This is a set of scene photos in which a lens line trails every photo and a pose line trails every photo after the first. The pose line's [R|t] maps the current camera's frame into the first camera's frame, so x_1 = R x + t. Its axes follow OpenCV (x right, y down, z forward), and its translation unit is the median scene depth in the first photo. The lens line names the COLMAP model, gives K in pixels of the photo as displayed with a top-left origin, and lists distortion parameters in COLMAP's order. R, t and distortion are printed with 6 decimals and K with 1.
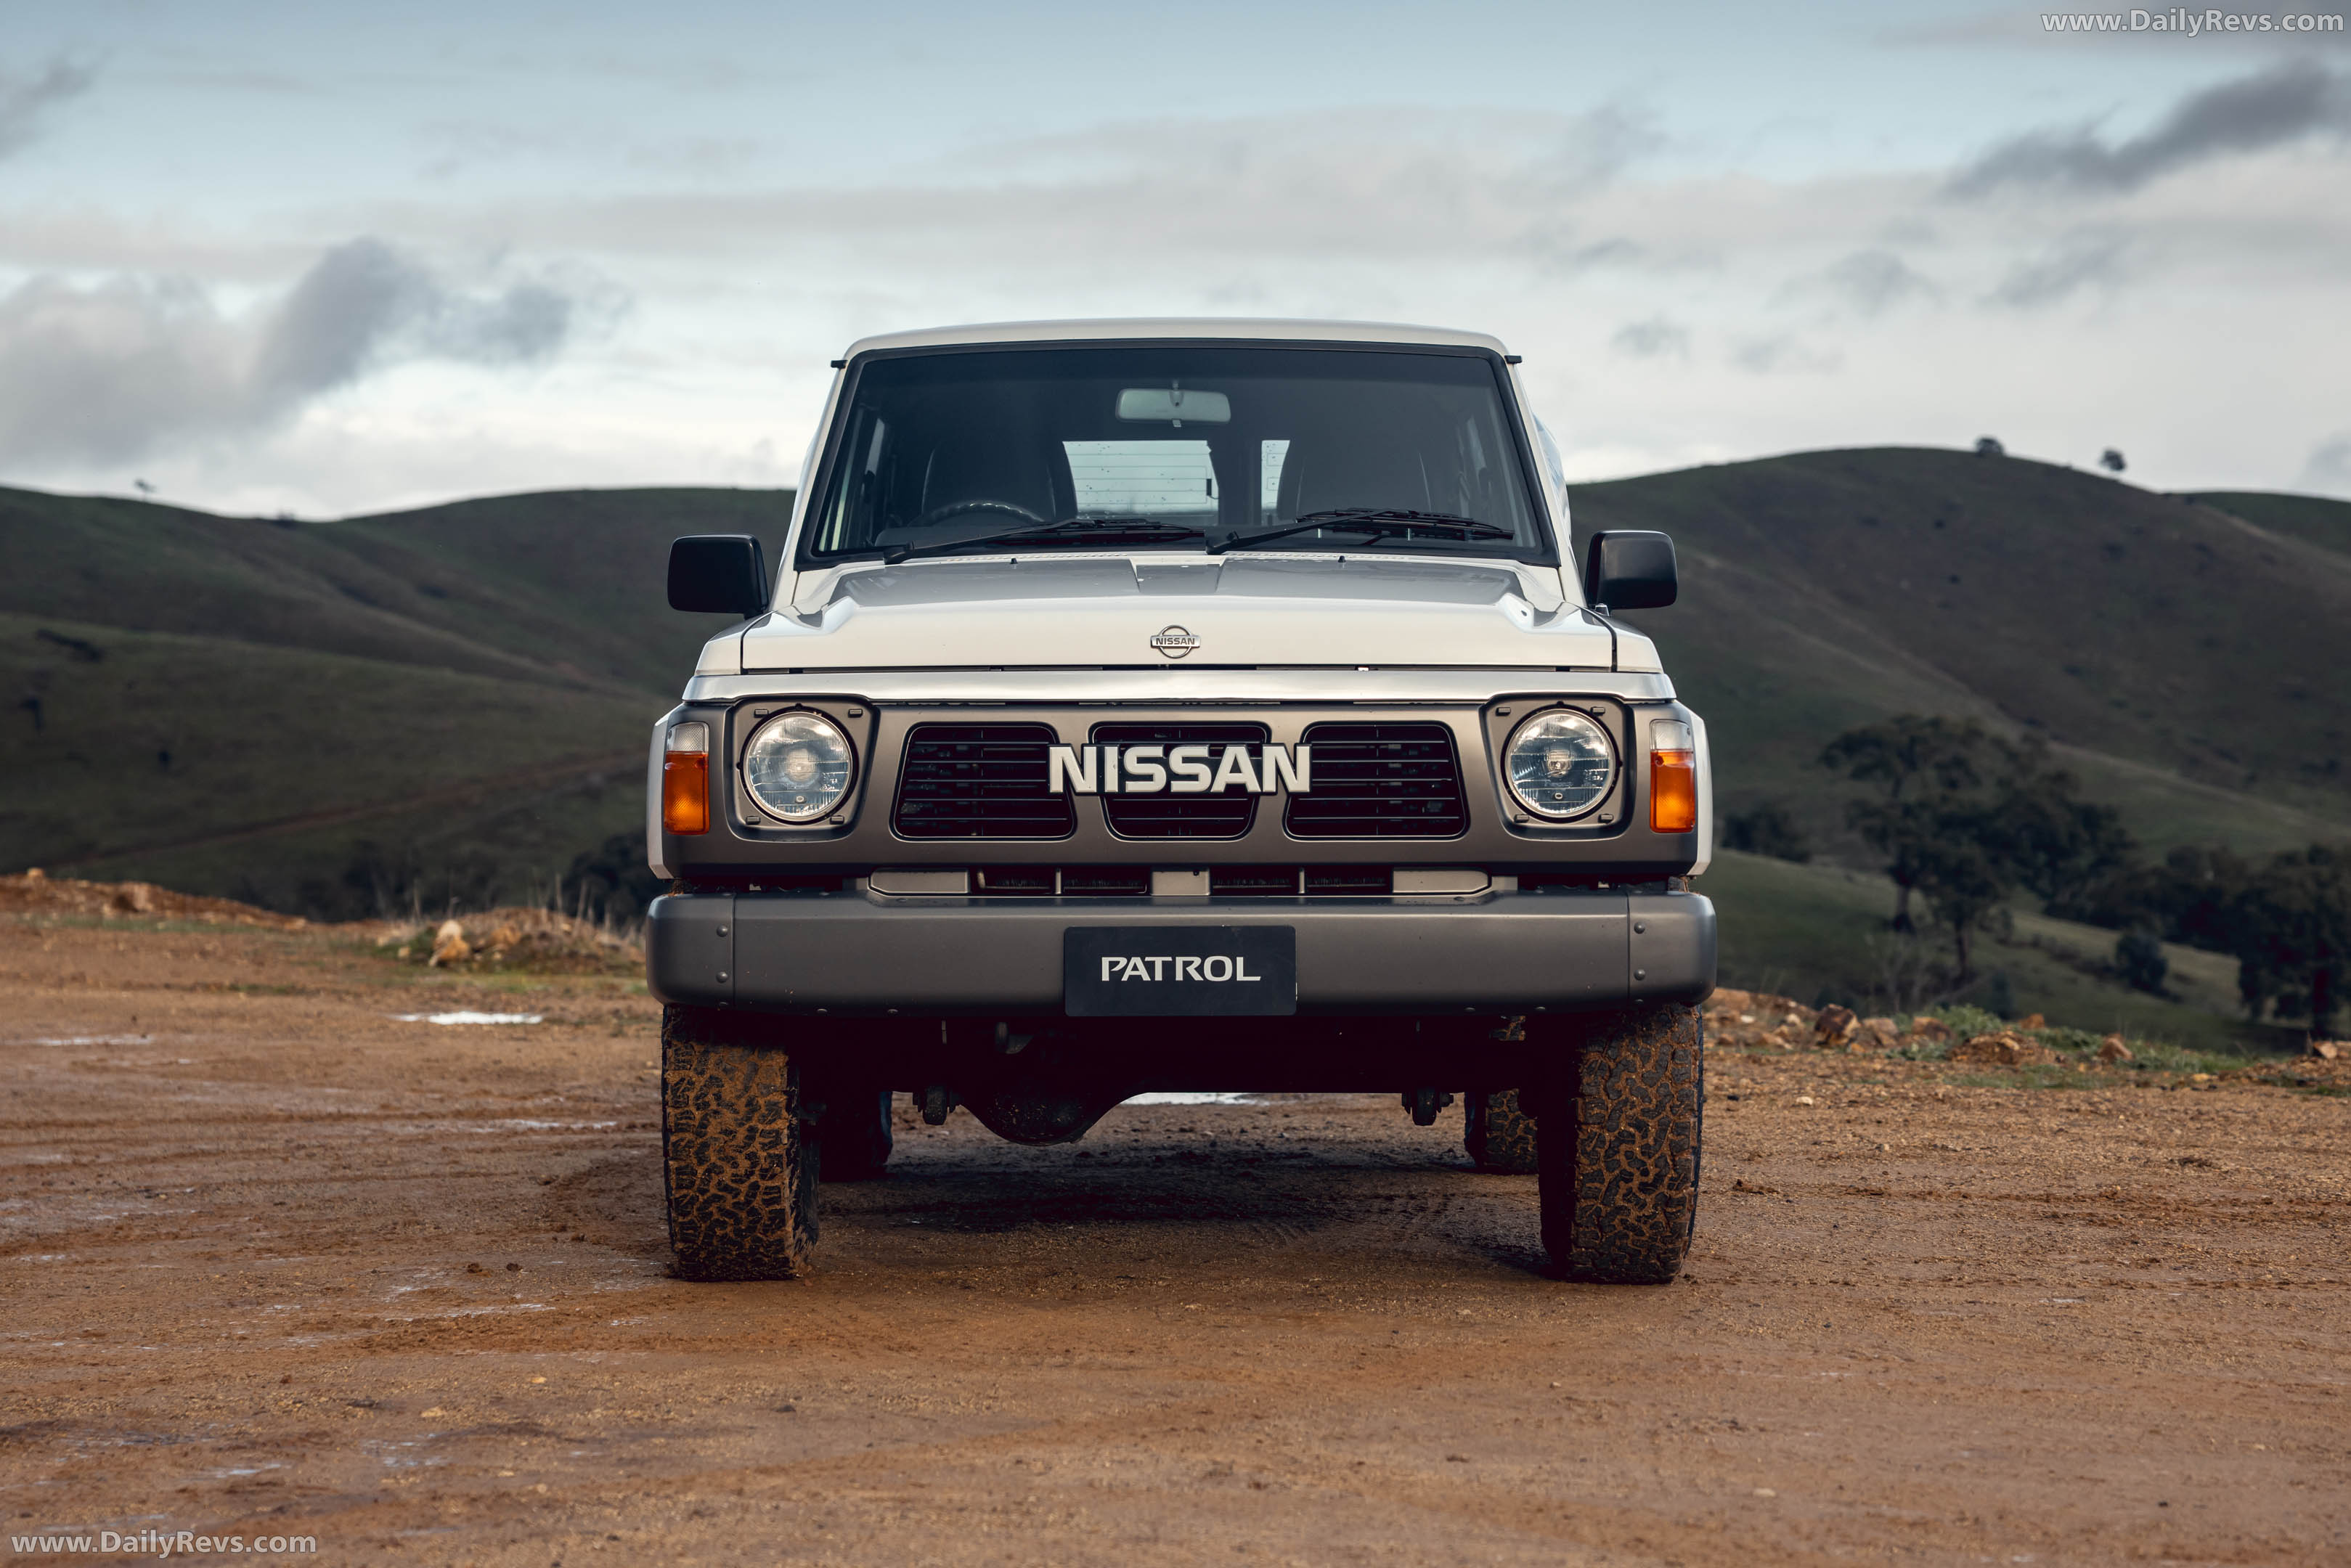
lens RADIAL K [[5022.8, 0, 1175.5], [0, 5022.8, 784.0], [0, 0, 1]] dist [0.055106, 0.139723]
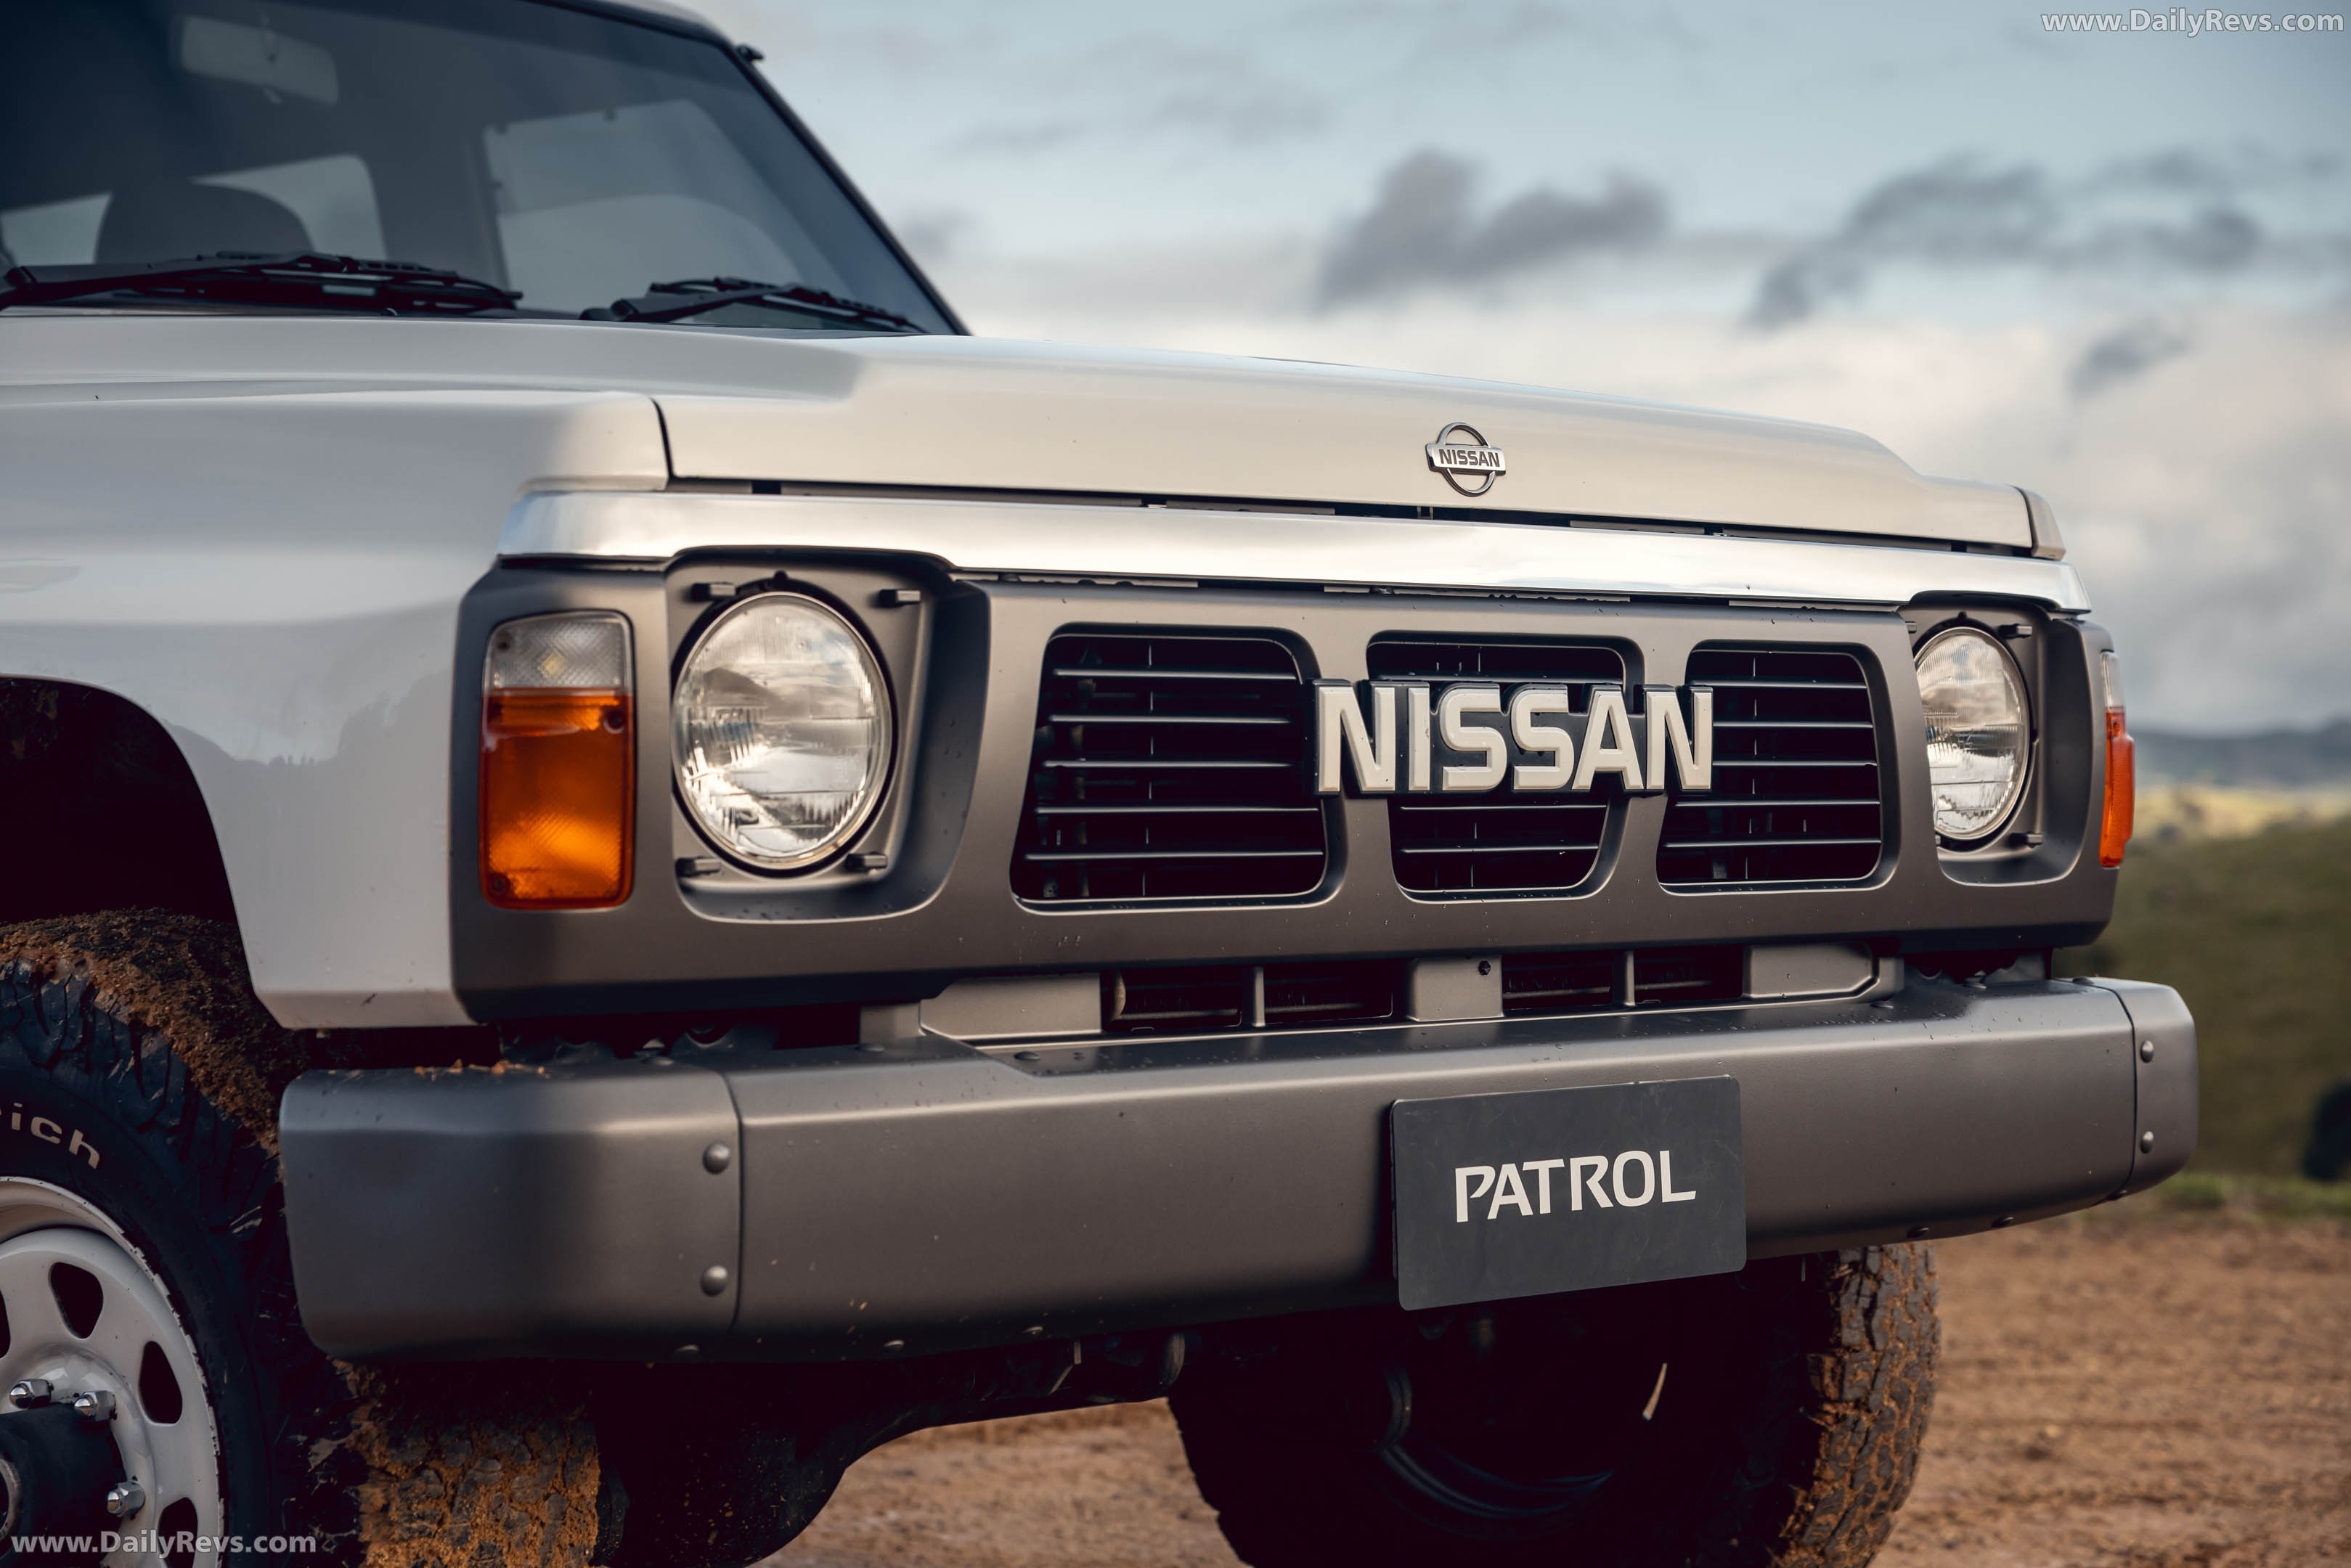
lens RADIAL K [[4734.2, 0, 1175.5], [0, 4734.2, 784.0], [0, 0, 1]] dist [0.252046, 0.110033]
pose [[0.692433, -0.001514, 0.721480, -0.322138], [0.010050, 0.999921, -0.007546, 0.003909], [-0.721412, 0.012476, 0.692394, 0.717054]]
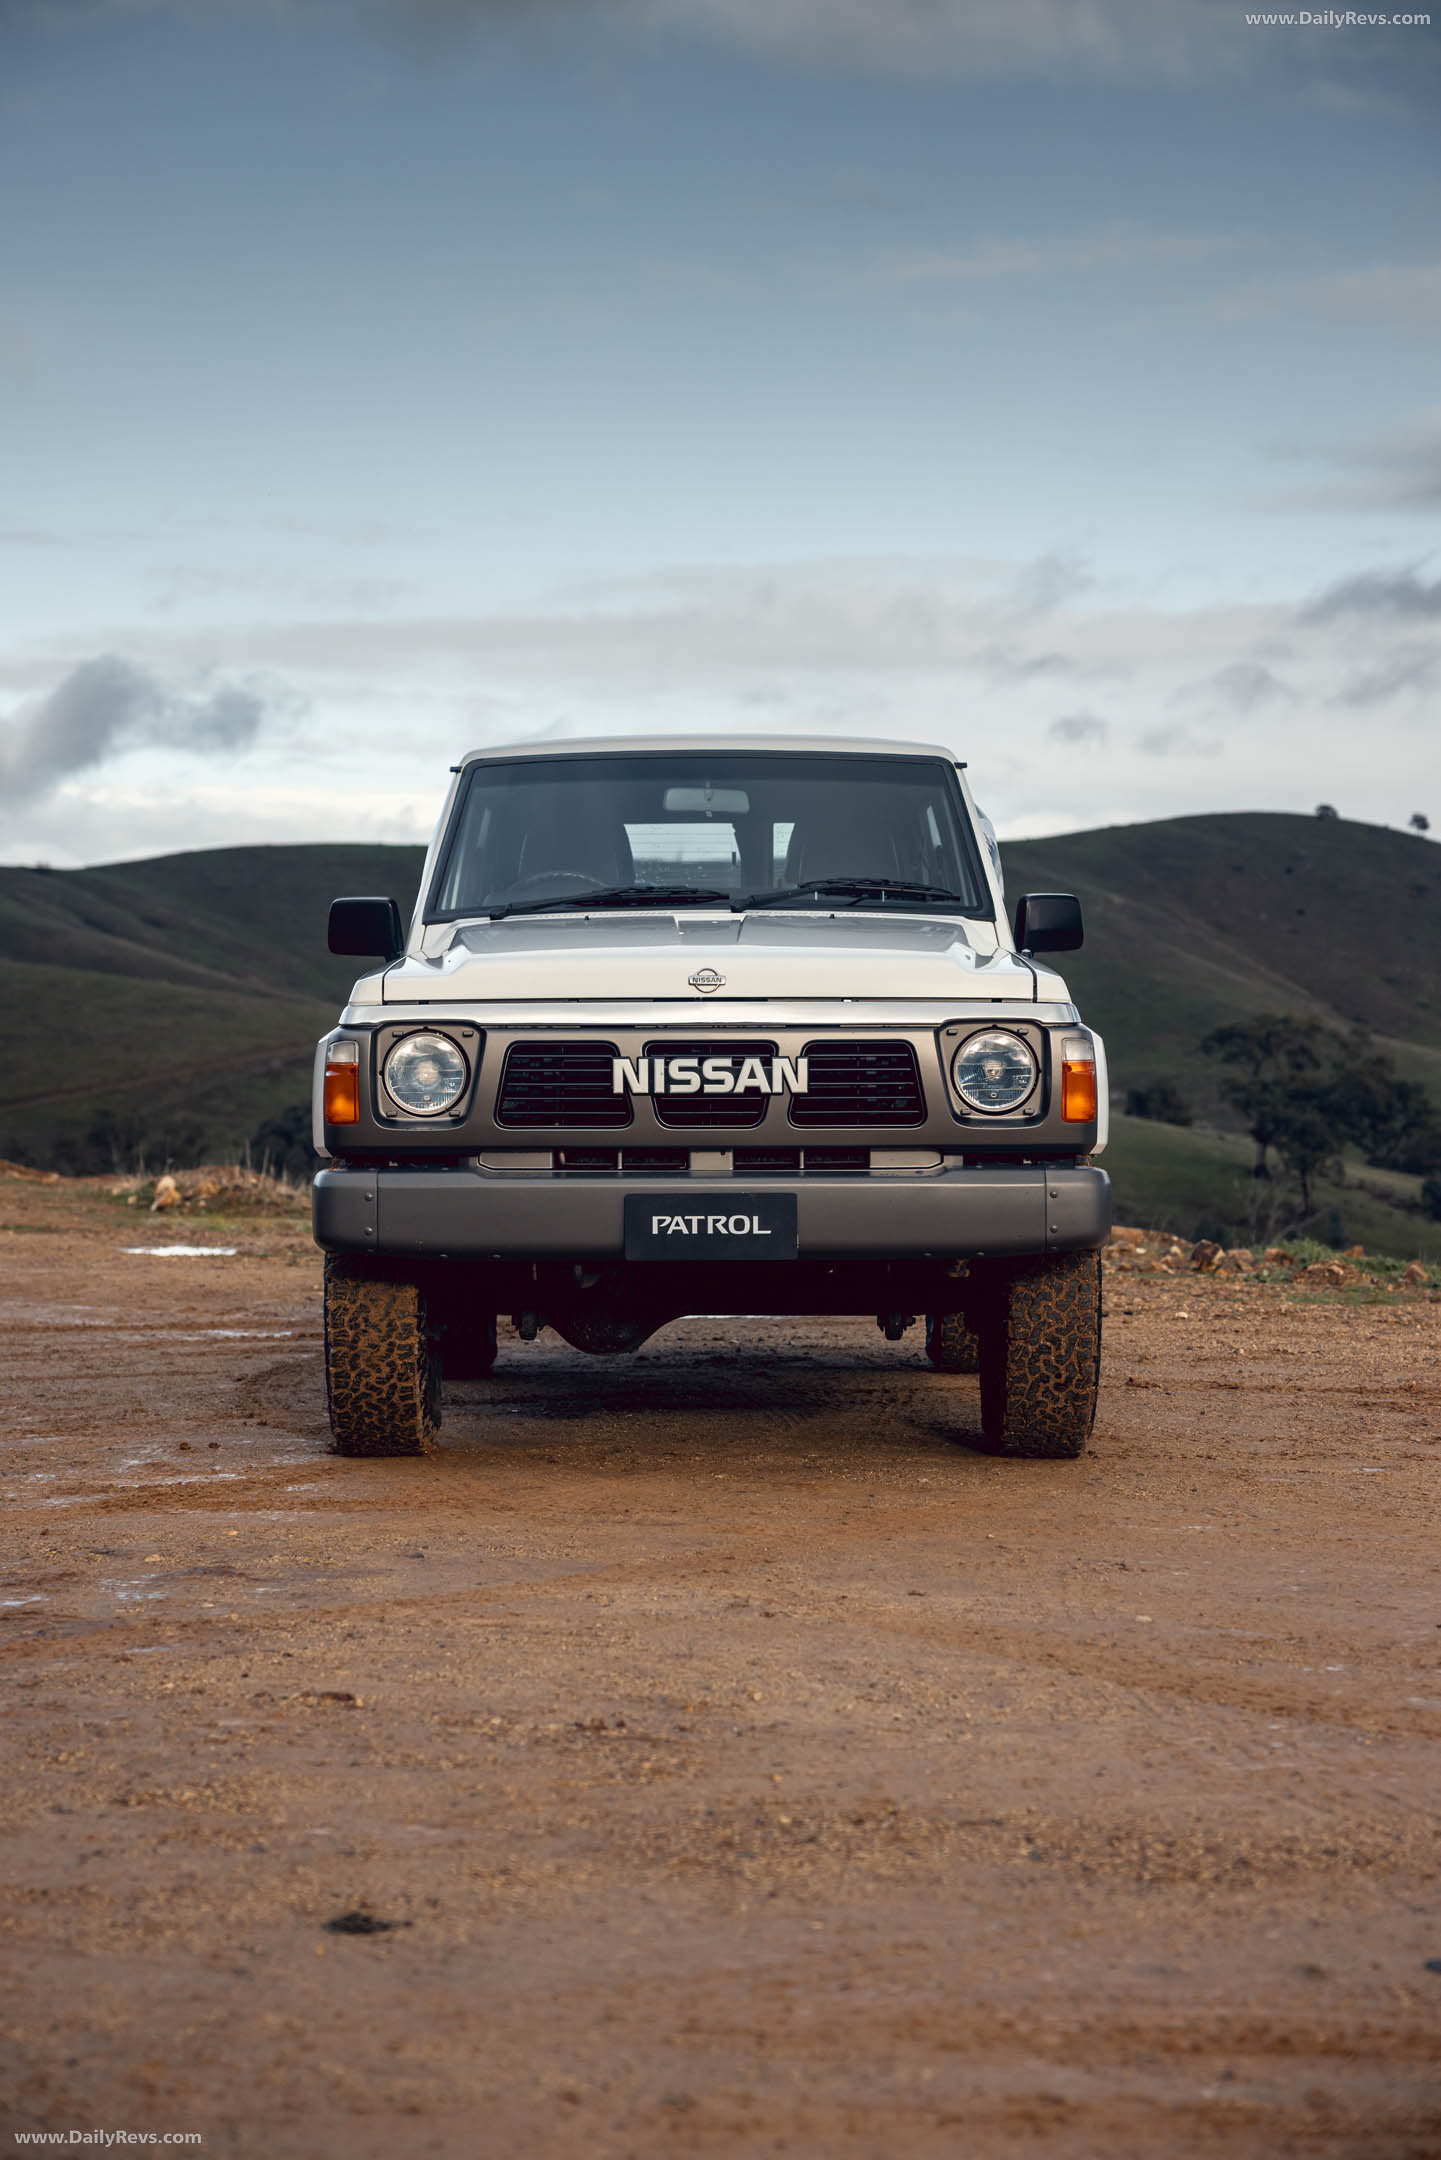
lens RADIAL K [[3812.0, 0, 720.5], [0, 3812.0, 1080.0], [0, 0, 1]] dist [0.016149, -0.010986]
pose [[0.999999, -0.001143, 0.000640, 0.002843], [0.001139, 0.999975, 0.006915, -0.008674], [-0.000648, -0.006915, 0.999976, -0.015097]]
